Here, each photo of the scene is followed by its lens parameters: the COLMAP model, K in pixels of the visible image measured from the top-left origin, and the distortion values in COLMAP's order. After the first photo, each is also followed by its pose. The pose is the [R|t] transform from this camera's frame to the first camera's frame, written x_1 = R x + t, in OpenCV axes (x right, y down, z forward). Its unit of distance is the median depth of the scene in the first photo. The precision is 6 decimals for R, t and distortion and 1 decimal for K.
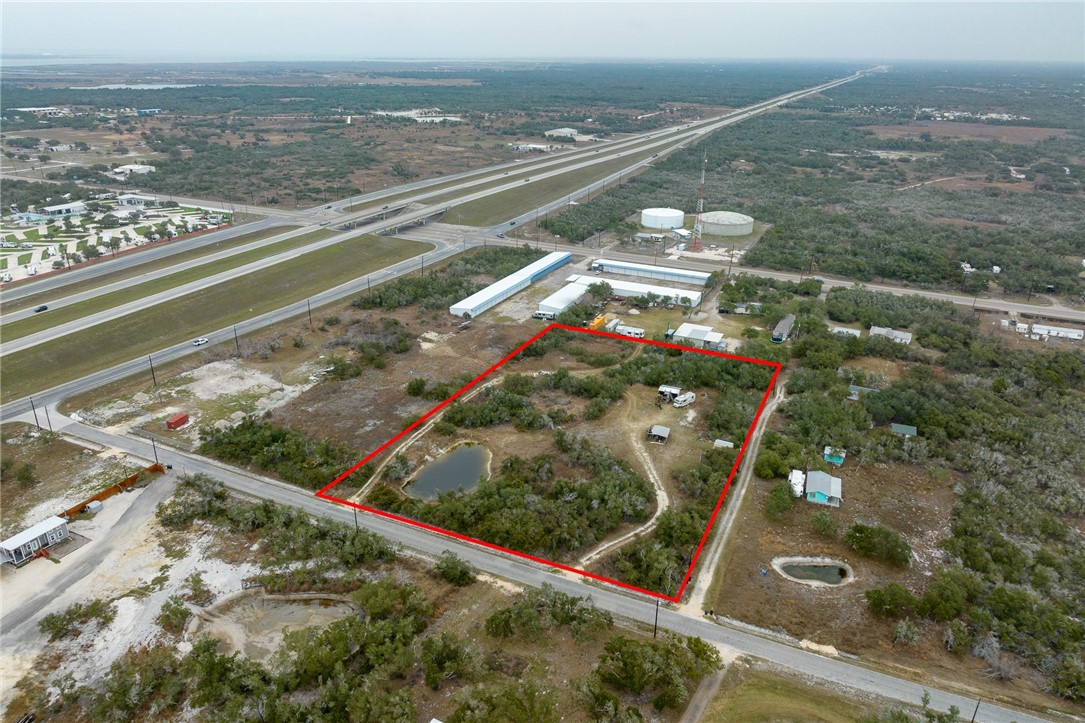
lens RADIAL K [[744.7, 0, 545.0], [0, 744.7, 360.9], [0, 0, 1]] dist [-0.001013, 0.001517]
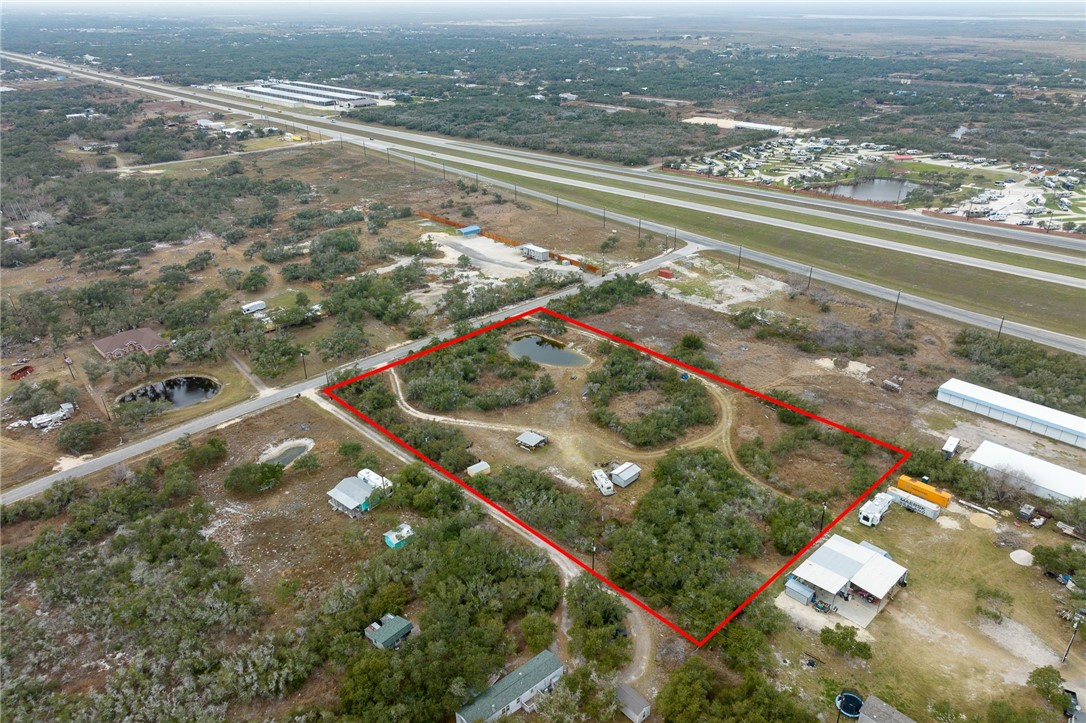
lens RADIAL K [[752.7, 0, 543.9], [0, 752.7, 361.2], [0, 0, 1]] dist [-0.001407, 0.006240]
pose [[-0.350799, 0.399262, -0.847071, 0.833868], [-0.364449, 0.775033, 0.516237, -0.427905], [0.862622, 0.489810, -0.126370, 1.024520]]
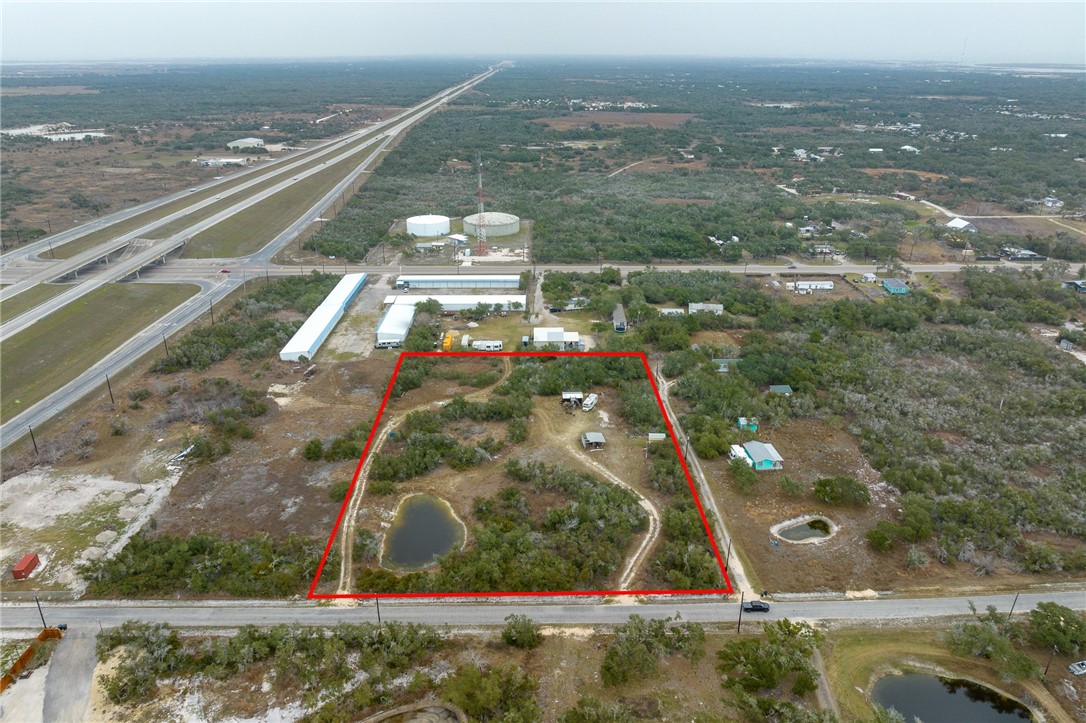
lens RADIAL K [[752.7, 0, 543.9], [0, 752.7, 361.2], [0, 0, 1]] dist [-0.001407, 0.006240]
pose [[0.898708, -0.178927, 0.400386, -0.281214], [0.179208, 0.983112, 0.037089, -0.054436], [-0.400260, 0.038420, 0.915596, 0.085860]]
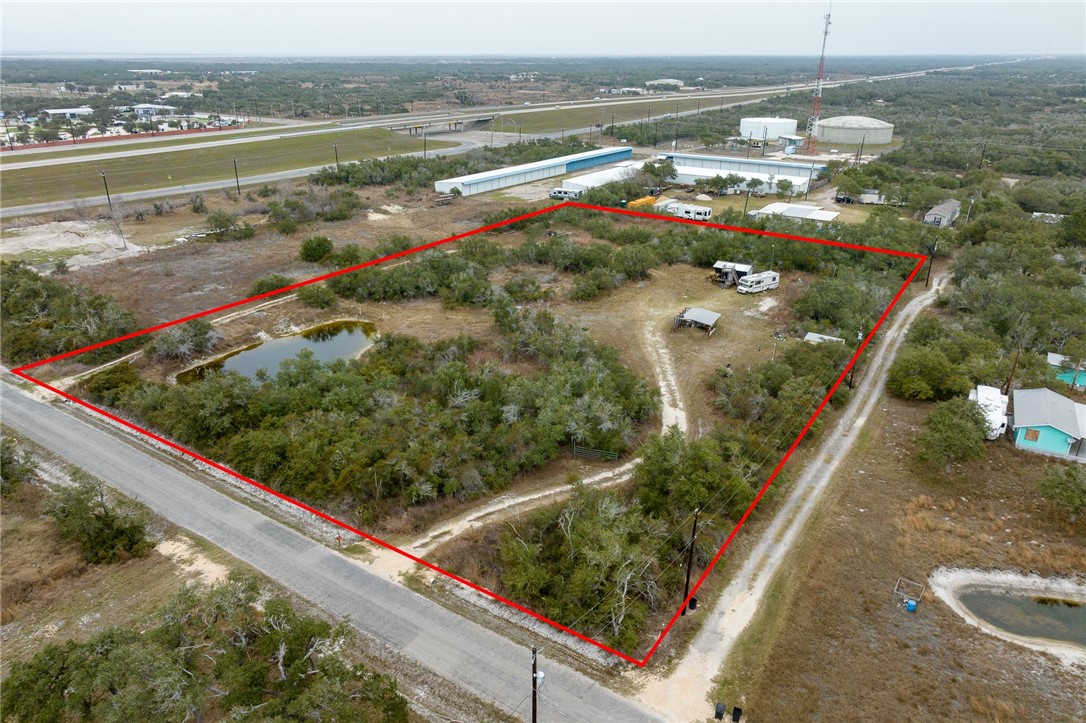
lens RADIAL K [[749.7, 0, 543.0], [0, 749.7, 361.5], [0, 0, 1]] dist [-0.002144, 0.002166]
pose [[0.987604, 0.053132, -0.147703, 0.118083], [-0.053634, 0.998560, 0.000585, 0.124725], [0.147521, 0.007344, 0.989032, 0.436279]]
